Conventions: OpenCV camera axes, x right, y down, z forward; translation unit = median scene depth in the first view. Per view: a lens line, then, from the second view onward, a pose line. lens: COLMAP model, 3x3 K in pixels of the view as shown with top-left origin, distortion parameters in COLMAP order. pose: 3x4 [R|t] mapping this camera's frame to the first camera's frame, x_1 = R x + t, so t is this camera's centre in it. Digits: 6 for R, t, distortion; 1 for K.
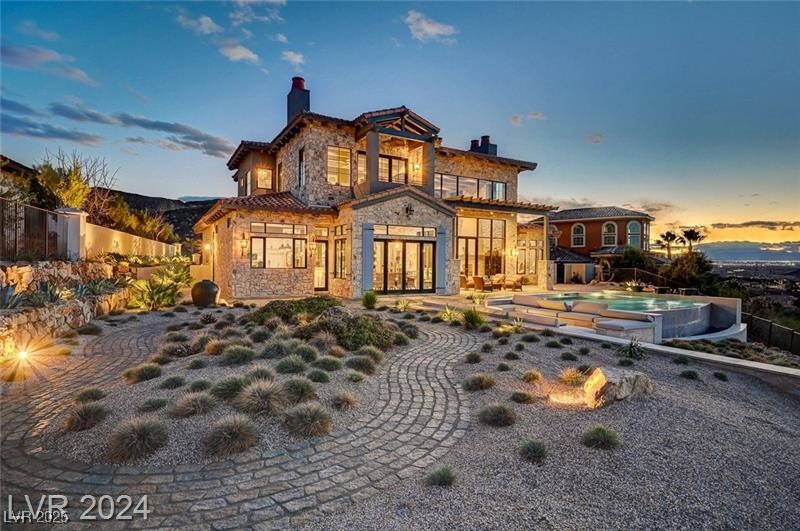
lens RADIAL K [[402.5, 0, 398.5], [0, 402.5, 259.4], [0, 0, 1]] dist [-0.052318, -0.001881]
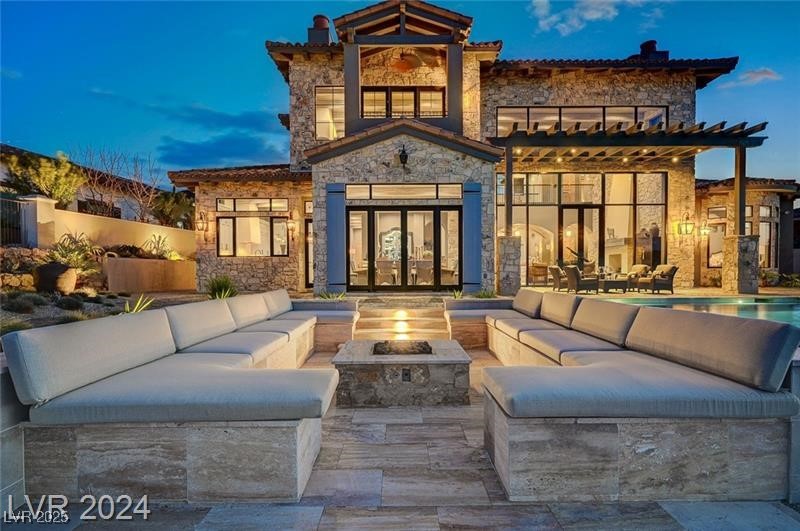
lens RADIAL K [[426.8, 0, 400.4], [0, 426.8, 271.1], [0, 0, 1]] dist [0.003866, 0.000594]
pose [[0.868016, -0.016717, -0.496254, 0.338617], [0.015873, 0.999857, -0.005918, 0.056979], [0.496282, -0.002740, 0.868157, 0.410803]]
